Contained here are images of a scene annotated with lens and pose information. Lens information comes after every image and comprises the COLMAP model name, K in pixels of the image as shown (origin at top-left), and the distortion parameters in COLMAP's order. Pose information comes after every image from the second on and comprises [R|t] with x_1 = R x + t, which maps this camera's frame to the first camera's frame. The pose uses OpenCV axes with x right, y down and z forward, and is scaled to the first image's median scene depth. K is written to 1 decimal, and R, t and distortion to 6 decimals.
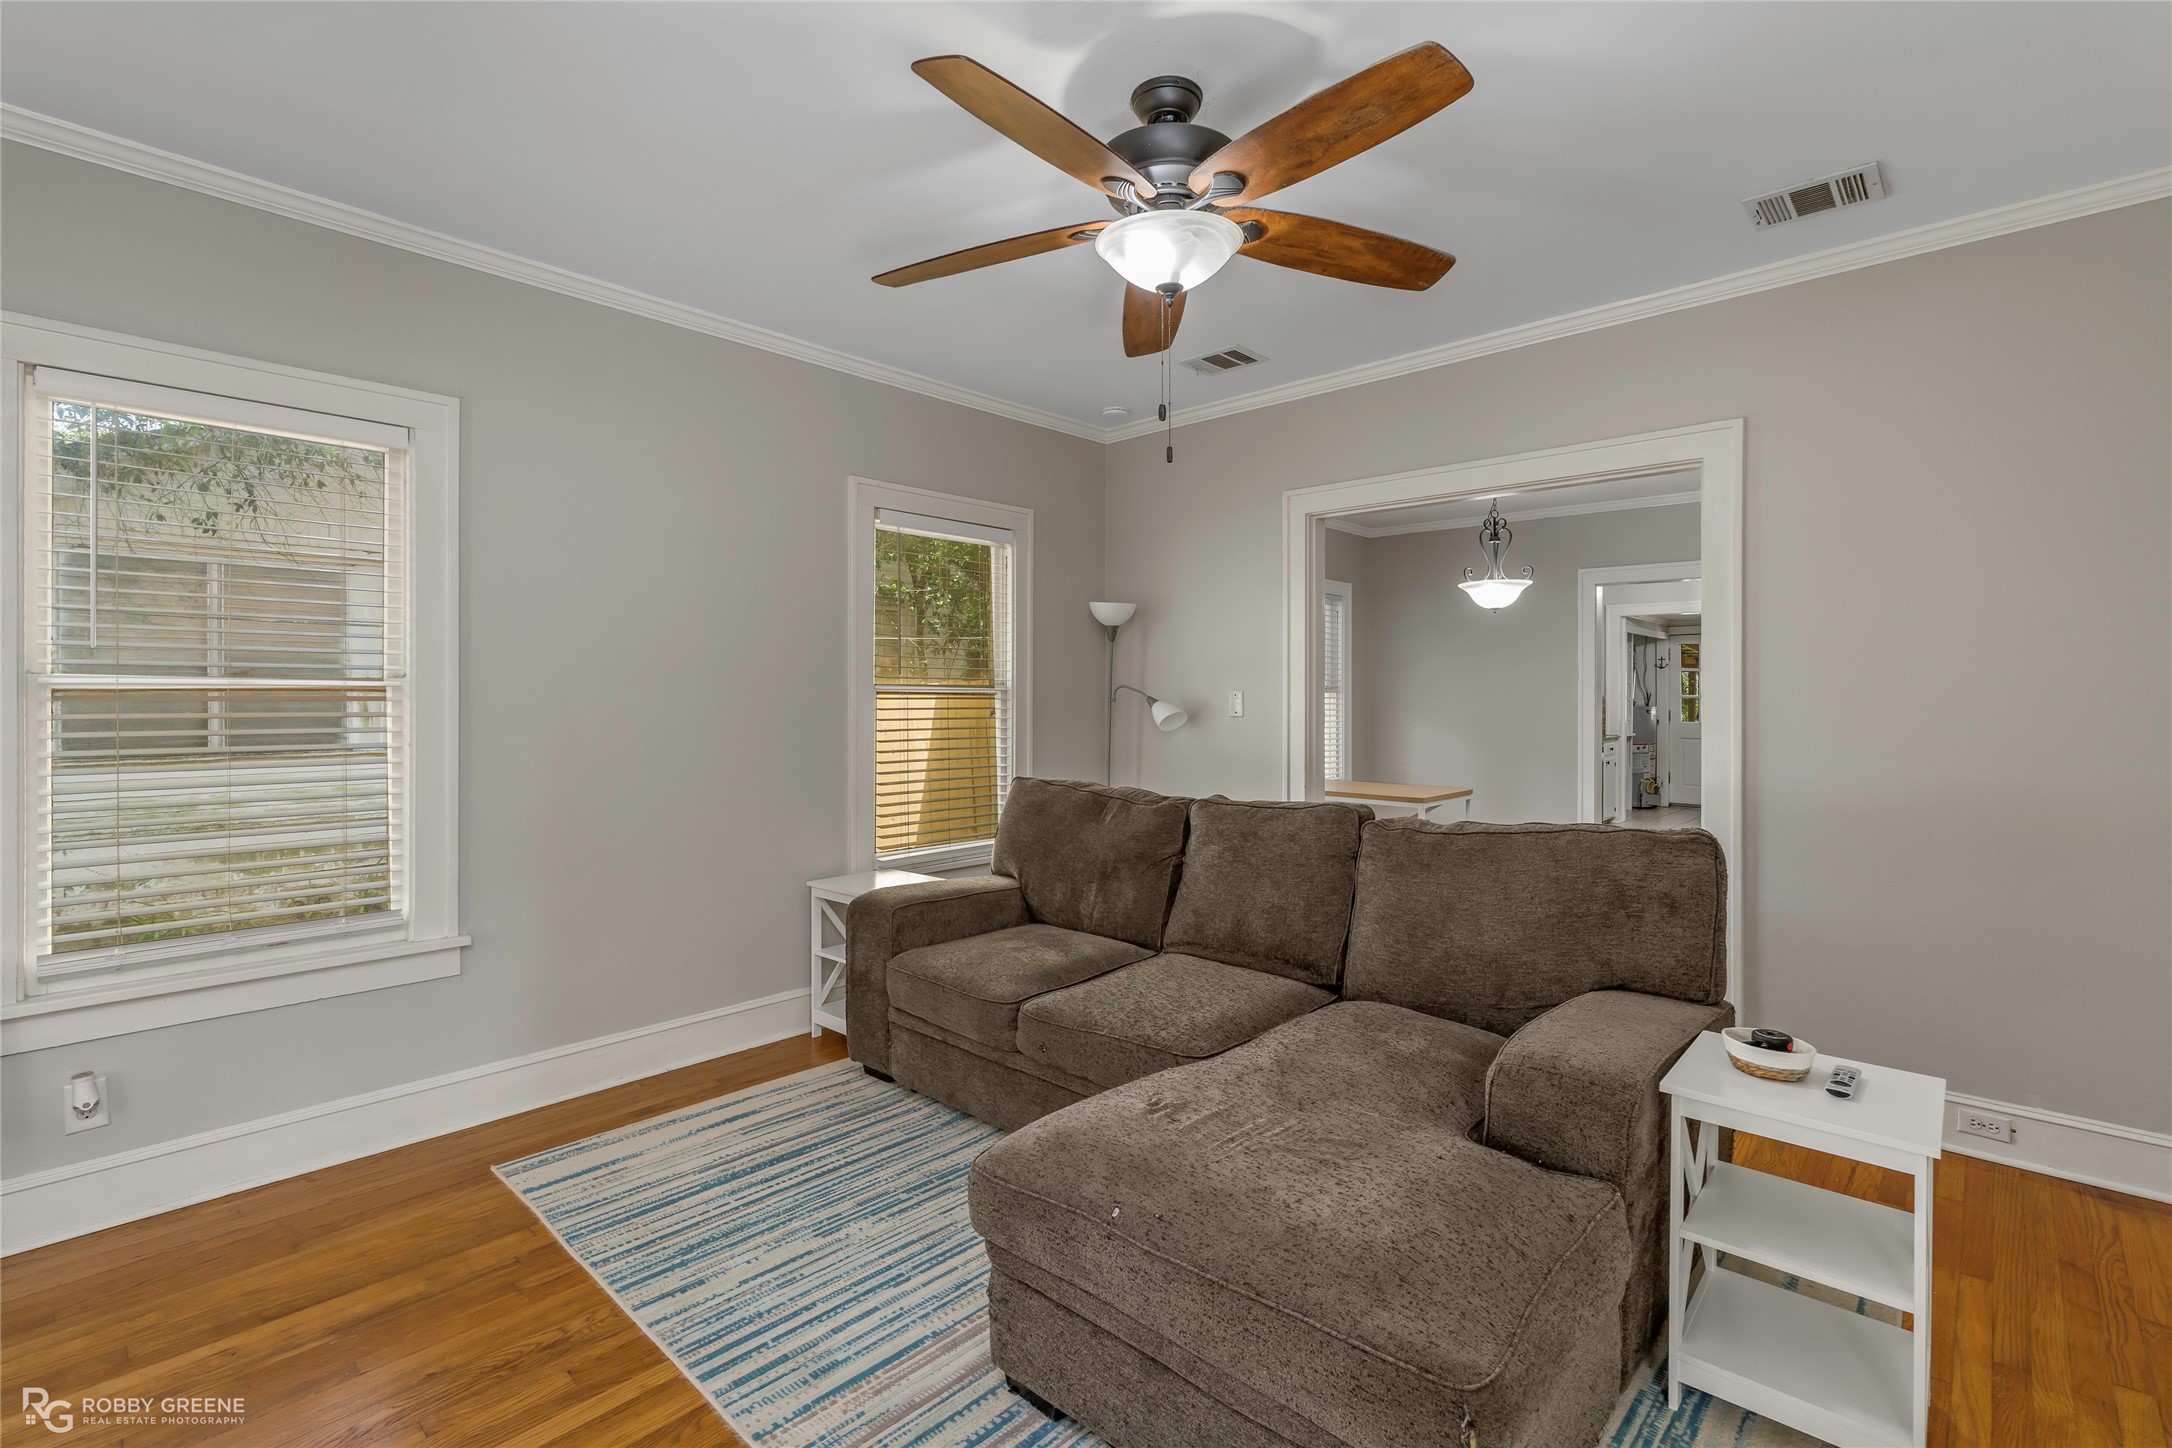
lens RADIAL K [[981.8, 0, 1095.9], [0, 981.8, 691.5], [0, 0, 1]] dist [-0.004120, 0.001310]
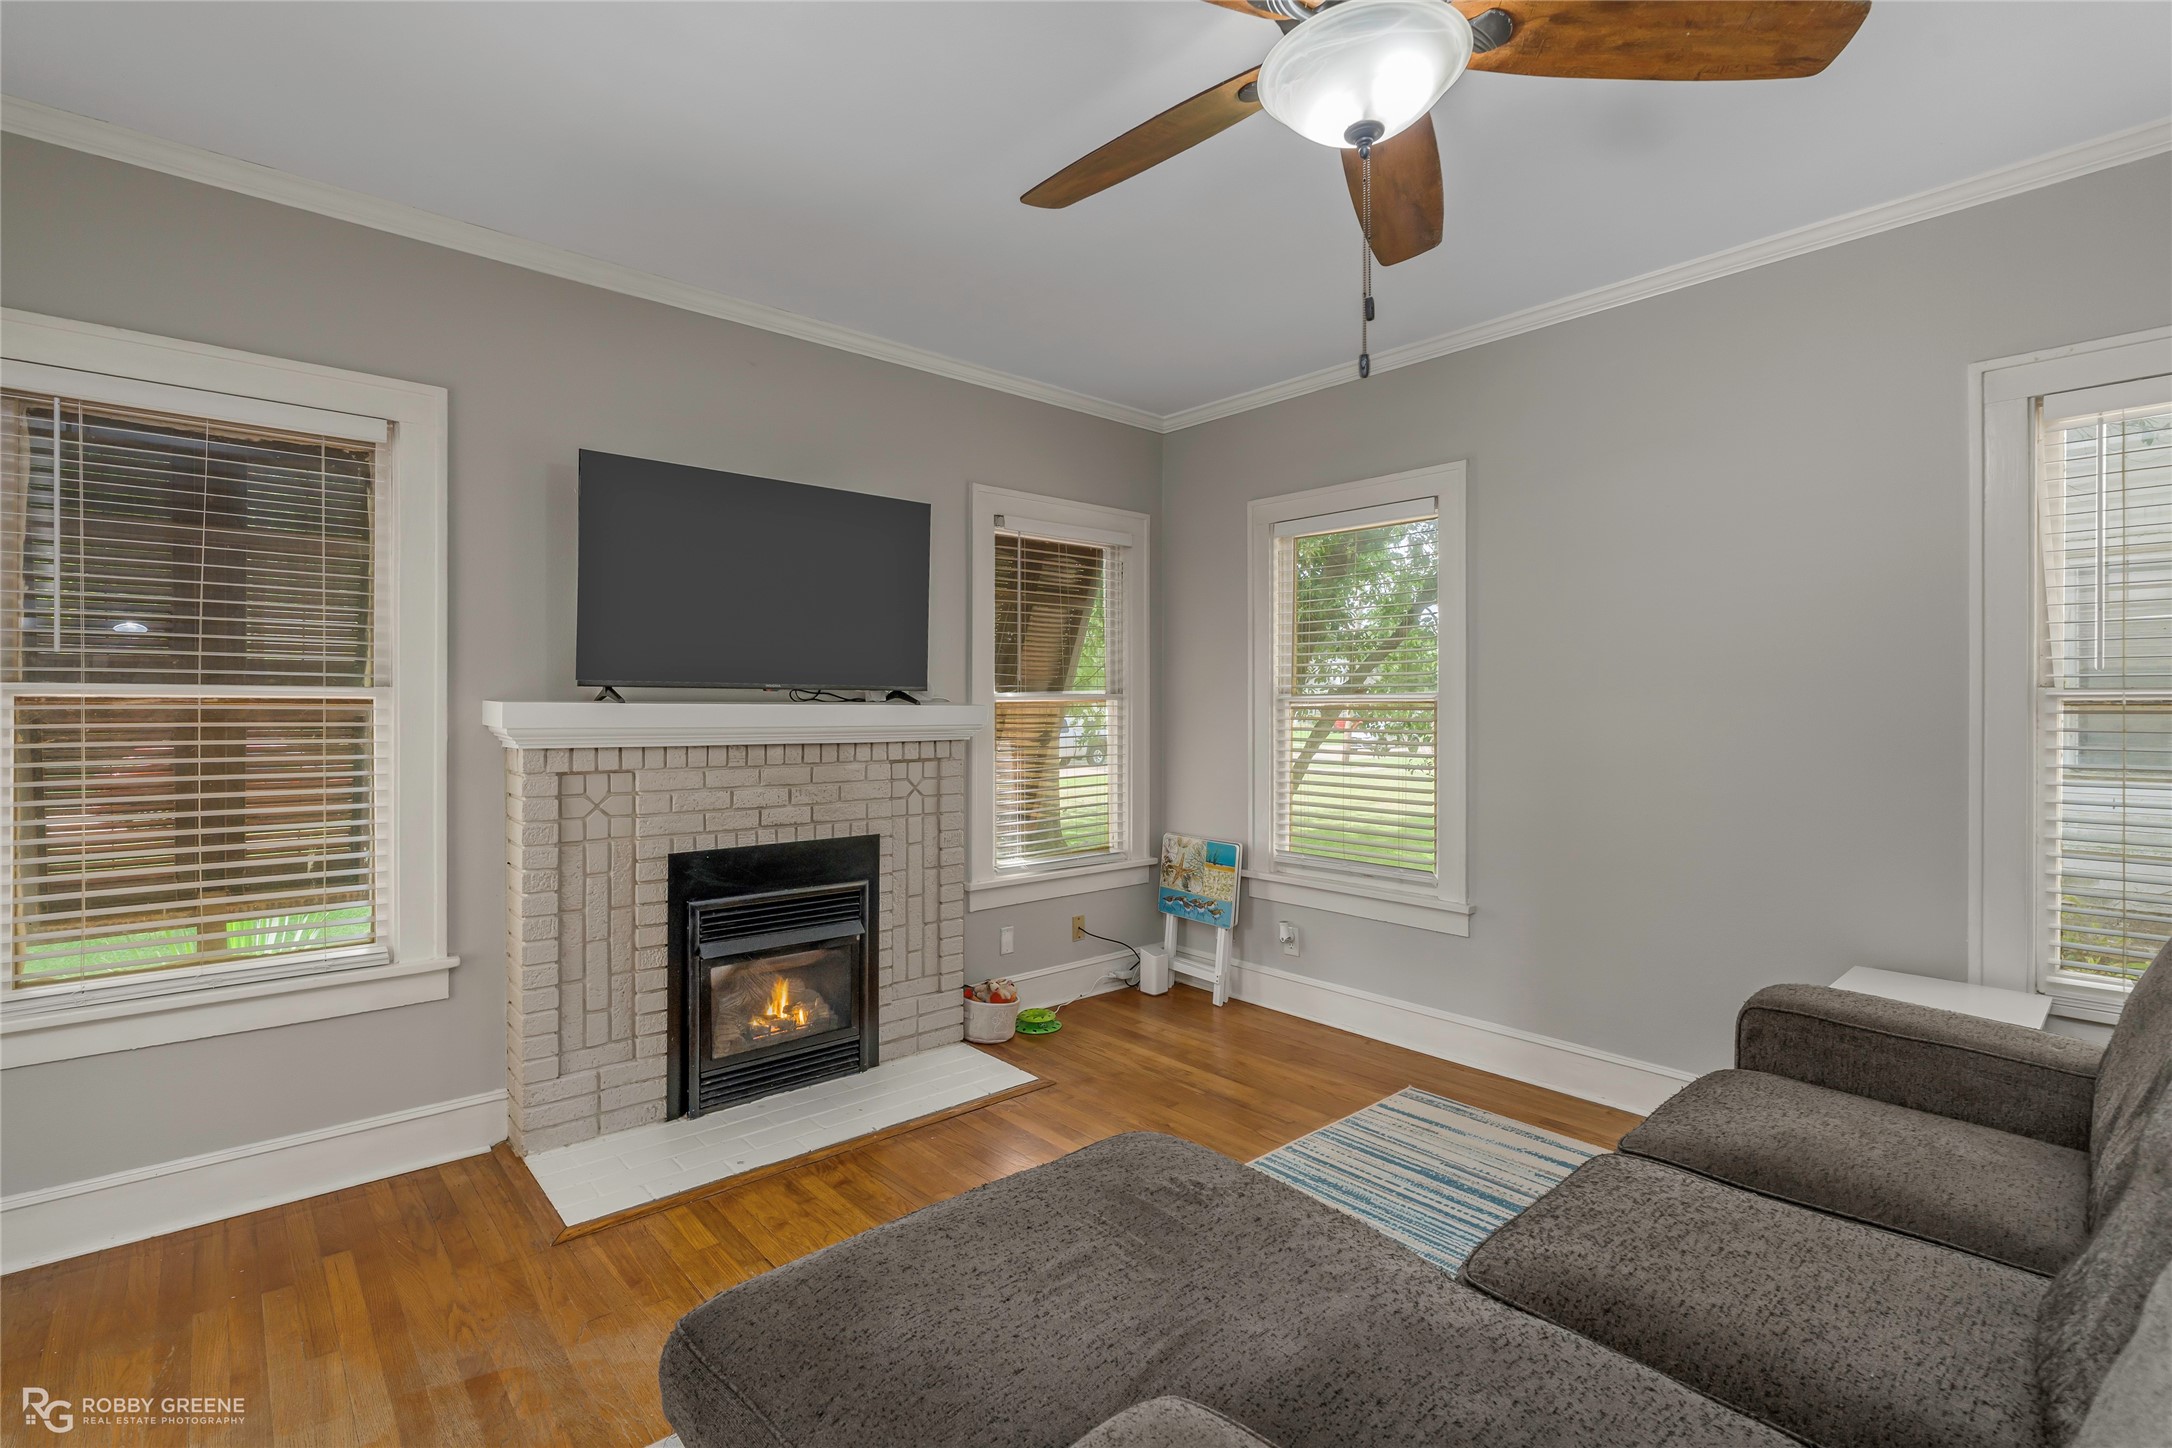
lens RADIAL K [[981.8, 0, 1078.5], [0, 981.8, 710.0], [0, 0, 1]] dist [-0.004120, 0.001310]
pose [[-0.103820, 0.002112, -0.994594, 0.681841], [0.003942, 0.999991, 0.001712, 0.006402], [0.994588, -0.003743, -0.103828, 0.738976]]
